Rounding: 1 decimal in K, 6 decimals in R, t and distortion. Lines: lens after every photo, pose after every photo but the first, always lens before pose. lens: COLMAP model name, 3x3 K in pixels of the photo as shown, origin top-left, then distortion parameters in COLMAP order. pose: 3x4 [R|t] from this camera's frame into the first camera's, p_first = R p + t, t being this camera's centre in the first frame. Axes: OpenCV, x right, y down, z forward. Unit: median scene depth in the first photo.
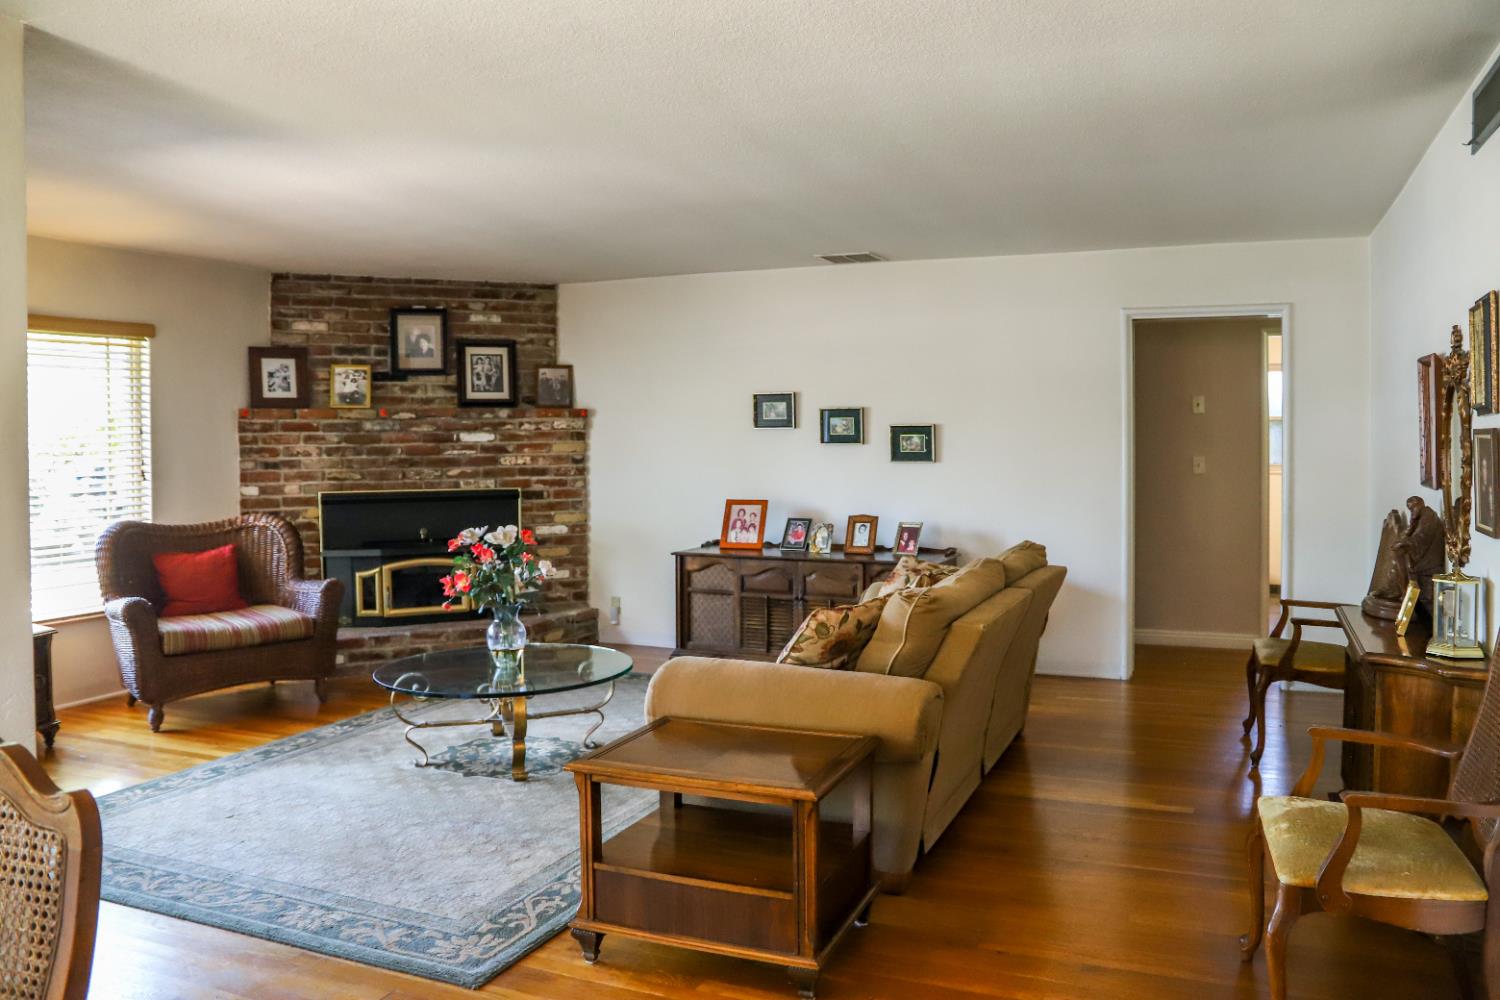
lens RADIAL K [[1154.8, 0, 754.5], [0, 1154.8, 467.0], [0, 0, 1]] dist [-0.141835, 0.100737]
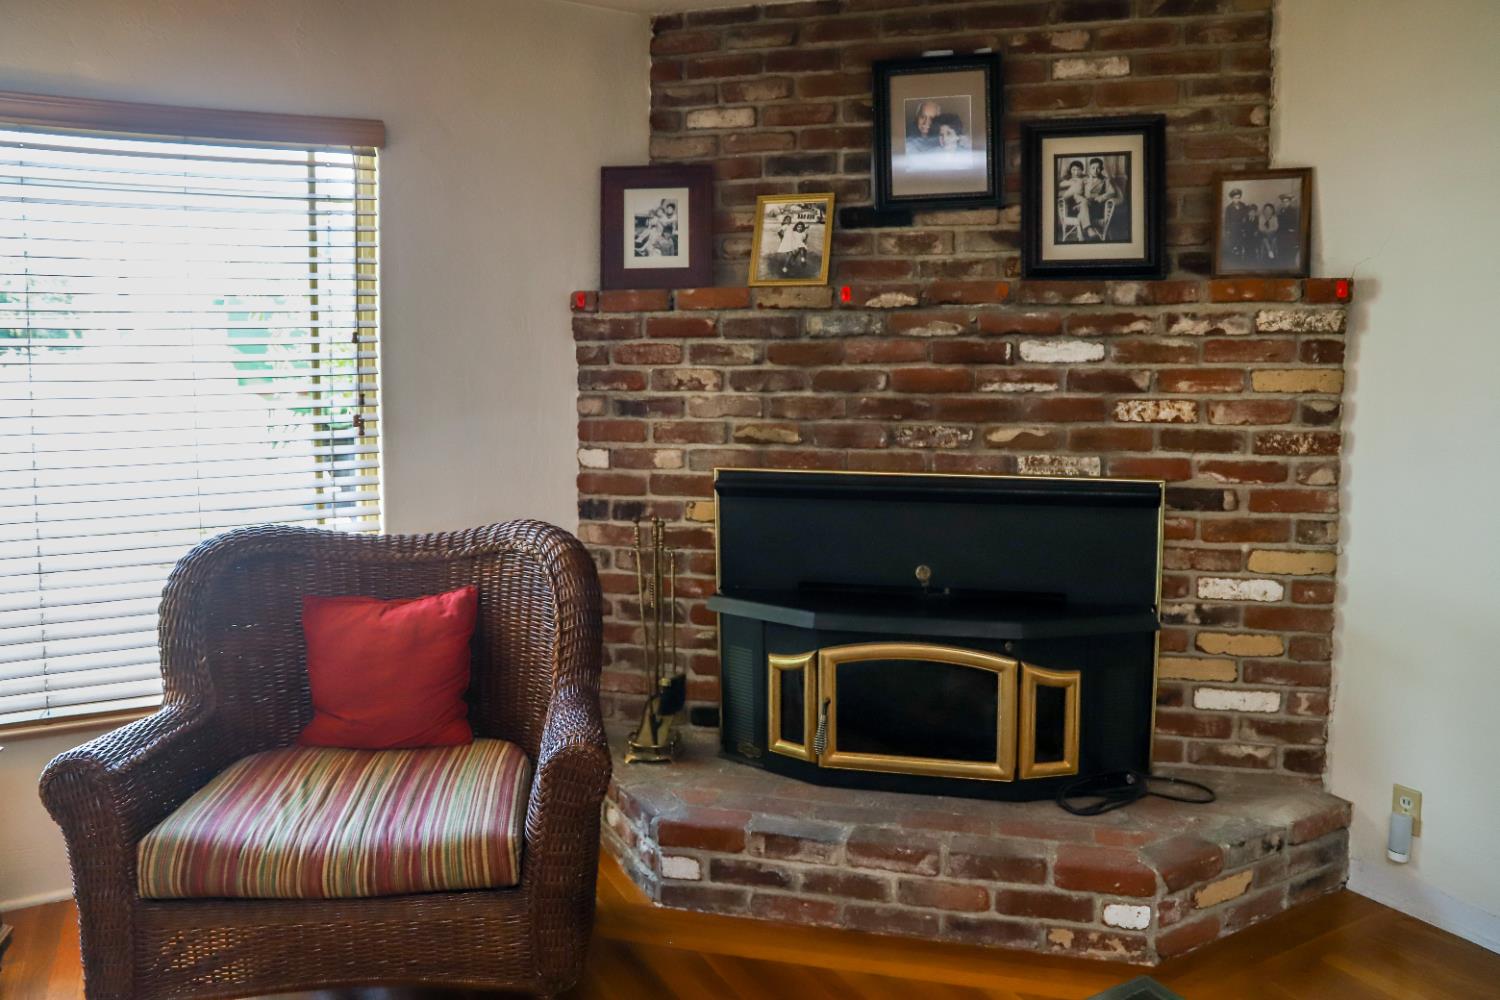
lens RADIAL K [[1154.8, 0, 754.5], [0, 1154.8, 467.0], [0, 0, 1]] dist [-0.141835, 0.100737]
pose [[0.832761, 0.054461, -0.550947, -0.105872], [-0.019430, 0.997412, 0.069225, -0.011002], [0.553291, -0.046943, 0.831664, 0.596996]]
